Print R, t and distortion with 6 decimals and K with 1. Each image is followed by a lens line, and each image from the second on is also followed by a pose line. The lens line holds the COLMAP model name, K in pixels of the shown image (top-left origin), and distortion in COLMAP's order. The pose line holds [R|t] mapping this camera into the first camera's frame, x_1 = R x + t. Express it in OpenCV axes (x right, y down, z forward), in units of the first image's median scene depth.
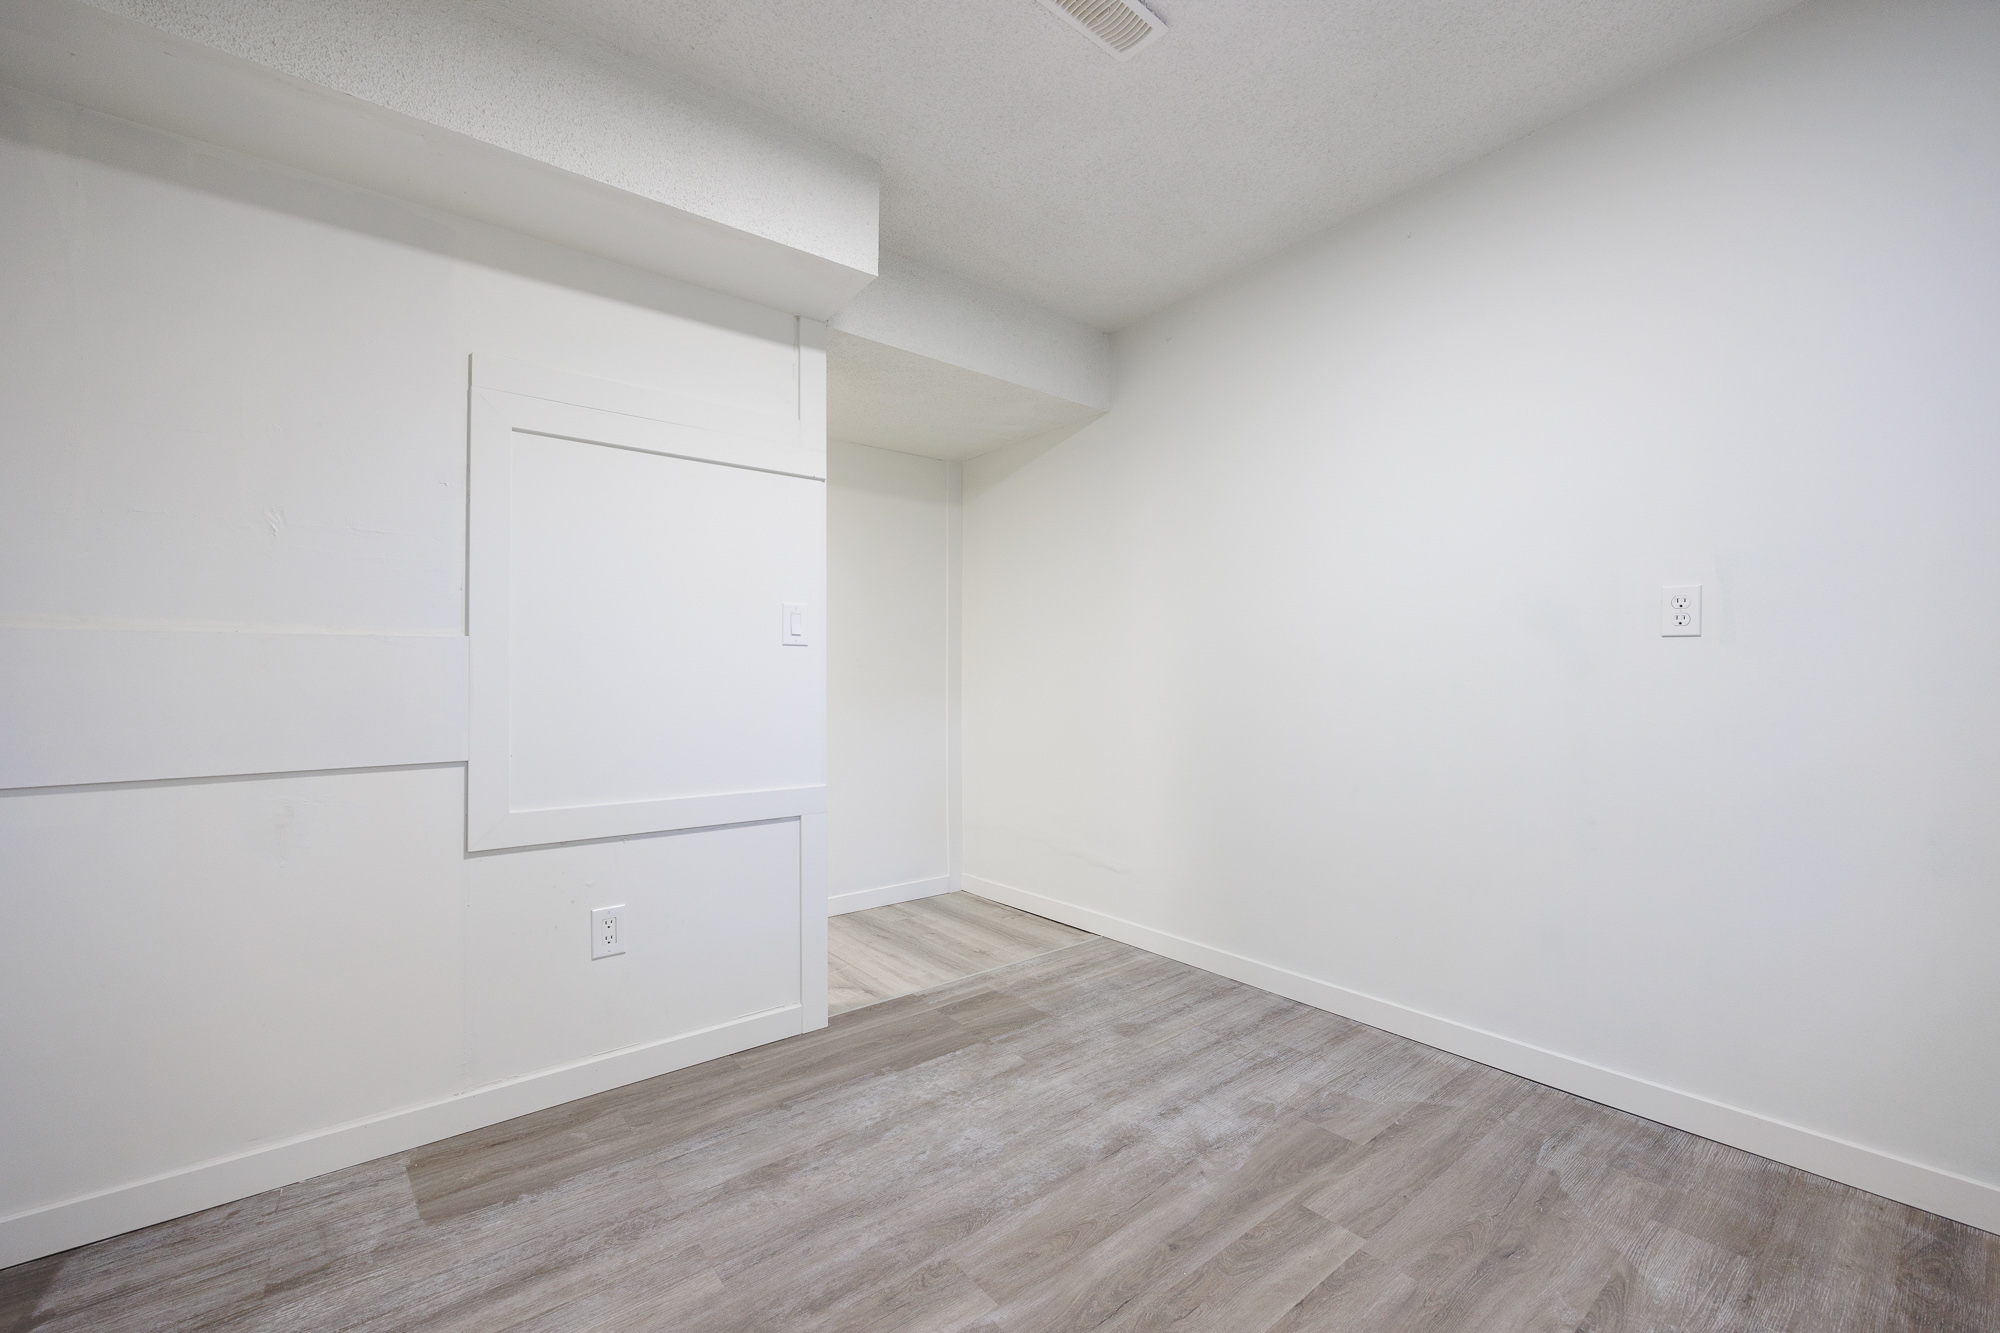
lens RADIAL K [[809.7, 0, 1001.5], [0, 809.7, 671.6], [0, 0, 1]] dist [-0.005475, -0.000709]
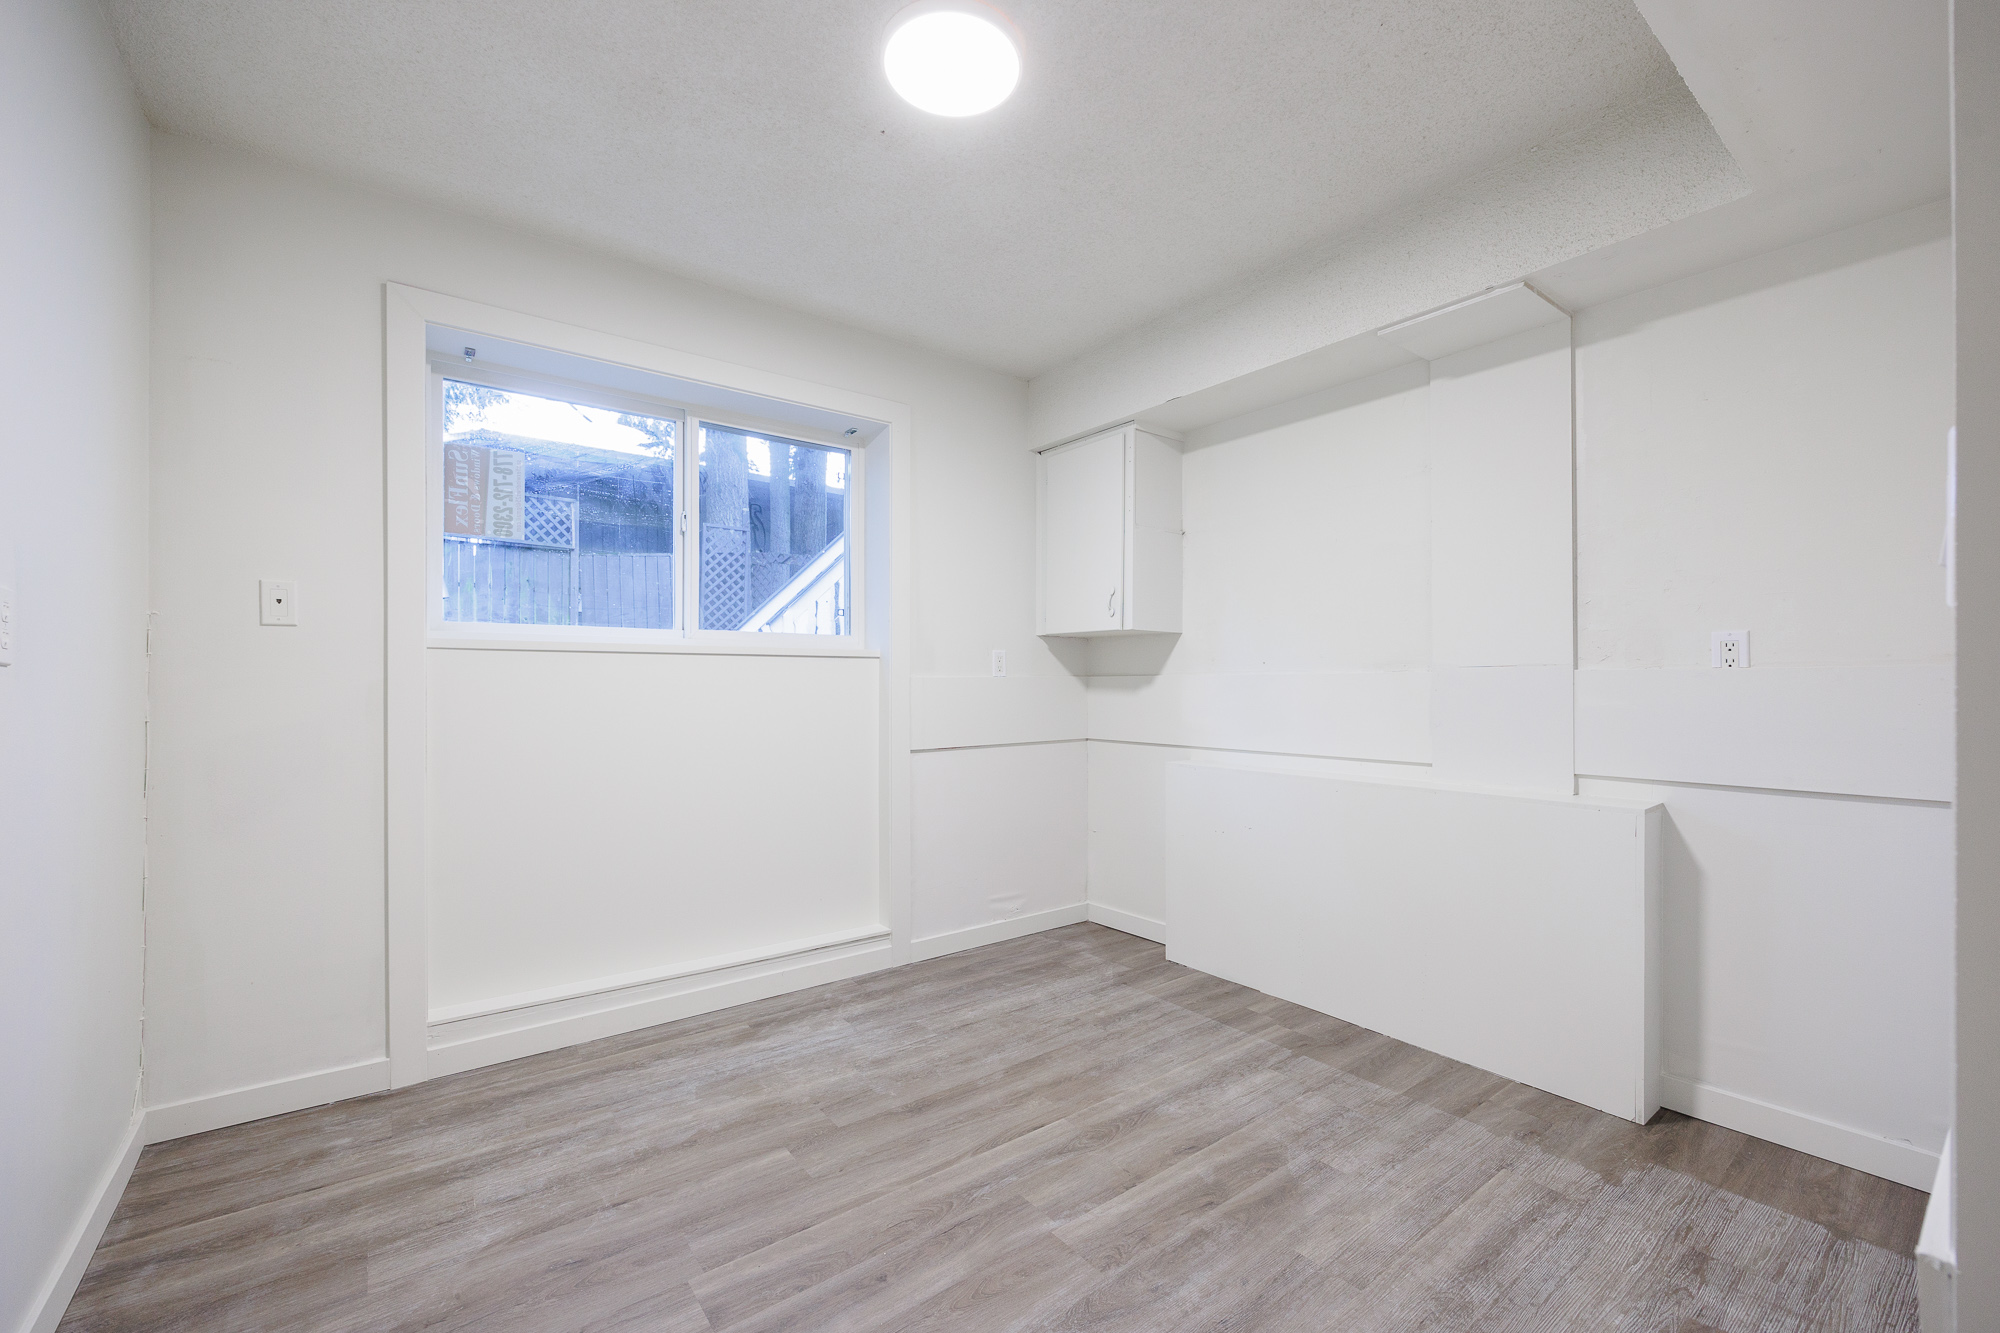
lens RADIAL K [[809.7, 0, 997.7], [0, 809.7, 678.0], [0, 0, 1]] dist [-0.005475, -0.000709]
pose [[-0.999727, 0.011510, 0.020342, 0.039170], [0.011103, 0.999739, -0.019971, -0.021400], [-0.020567, -0.019740, -0.999594, 2.068718]]
